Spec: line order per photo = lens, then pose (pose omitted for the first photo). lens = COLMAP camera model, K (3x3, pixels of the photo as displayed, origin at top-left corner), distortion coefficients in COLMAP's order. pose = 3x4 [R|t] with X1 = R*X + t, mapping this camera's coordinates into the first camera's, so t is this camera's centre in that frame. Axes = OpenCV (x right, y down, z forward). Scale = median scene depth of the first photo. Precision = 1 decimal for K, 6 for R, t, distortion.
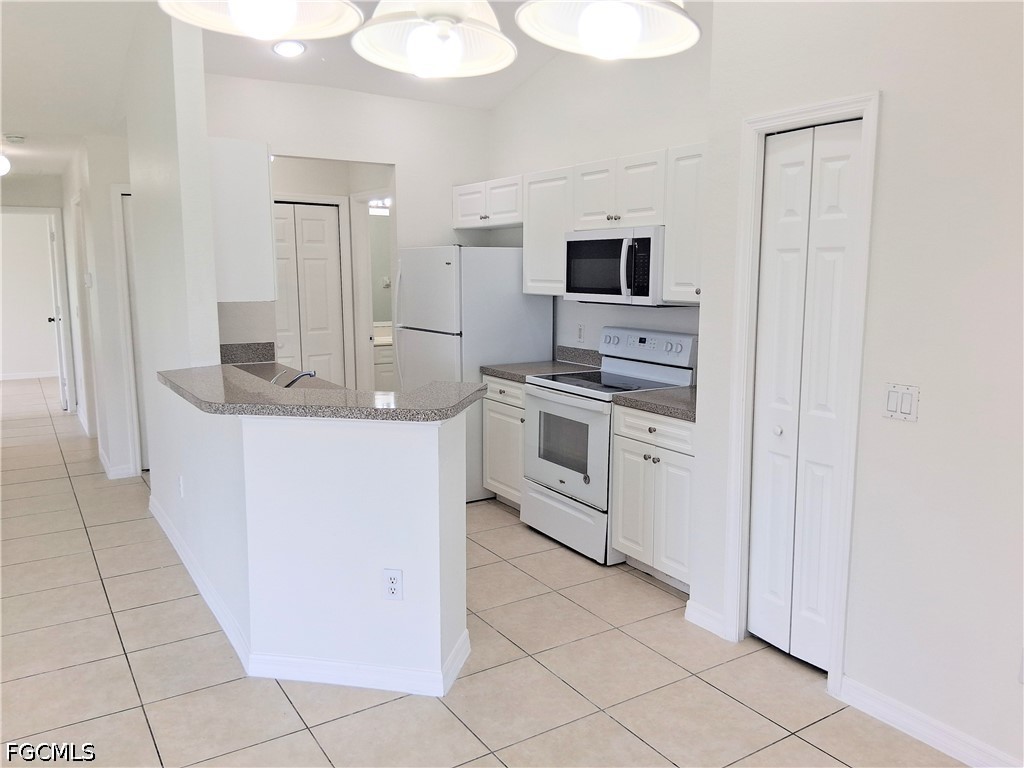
lens RADIAL K [[776.5, 0, 512.0], [0, 776.5, 384.0], [0, 0, 1]] dist [0.129675, -0.234771]
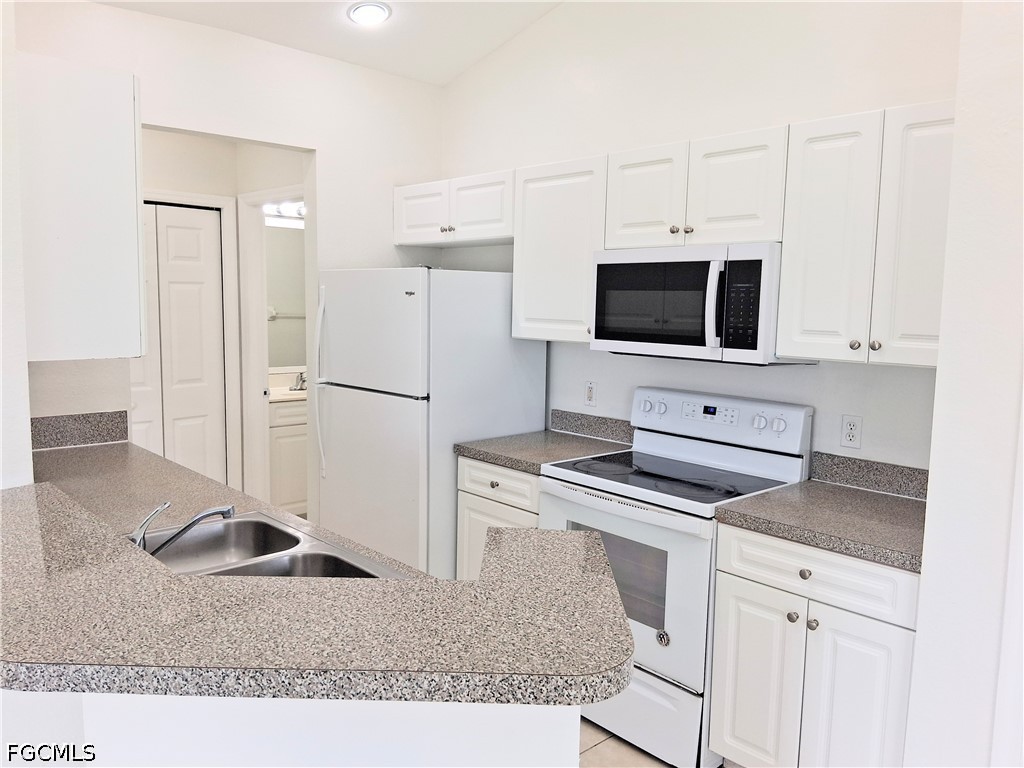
lens RADIAL K [[776.5, 0, 512.0], [0, 776.5, 384.0], [0, 0, 1]] dist [0.129675, -0.234771]
pose [[0.984008, -0.002041, 0.178111, -0.126715], [0.008797, 0.999271, -0.037152, -0.055699], [-0.177906, 0.038124, 0.983309, 0.359273]]
